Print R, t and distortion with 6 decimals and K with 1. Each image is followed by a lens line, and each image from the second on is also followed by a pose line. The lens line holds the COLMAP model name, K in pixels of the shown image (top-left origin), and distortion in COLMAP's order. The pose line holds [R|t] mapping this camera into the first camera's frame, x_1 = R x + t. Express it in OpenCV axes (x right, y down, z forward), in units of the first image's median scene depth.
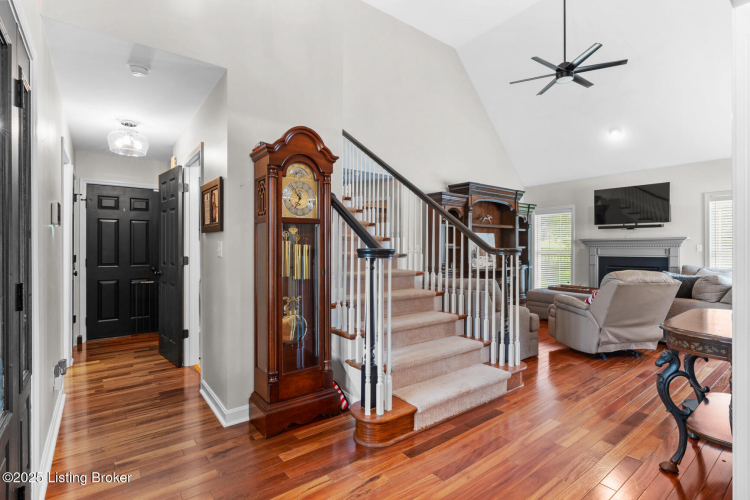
lens RADIAL K [[359.5, 0, 375.9], [0, 359.5, 246.1], [0, 0, 1]] dist [-0.000202, -0.000398]
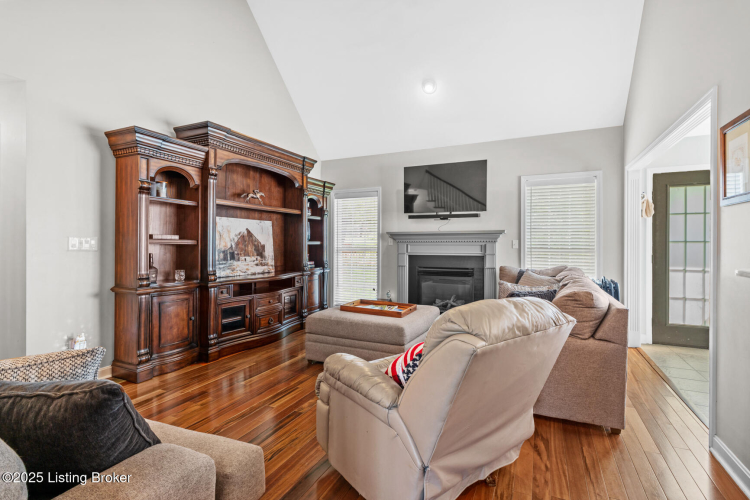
lens RADIAL K [[359.5, 0, 376.0], [0, 359.5, 246.4], [0, 0, 1]] dist [-0.000202, -0.000398]
pose [[0.889132, -0.001528, 0.457648, 0.122829], [-0.003967, 0.999931, 0.011047, 0.001470], [-0.457633, -0.011638, 0.889065, 0.207425]]
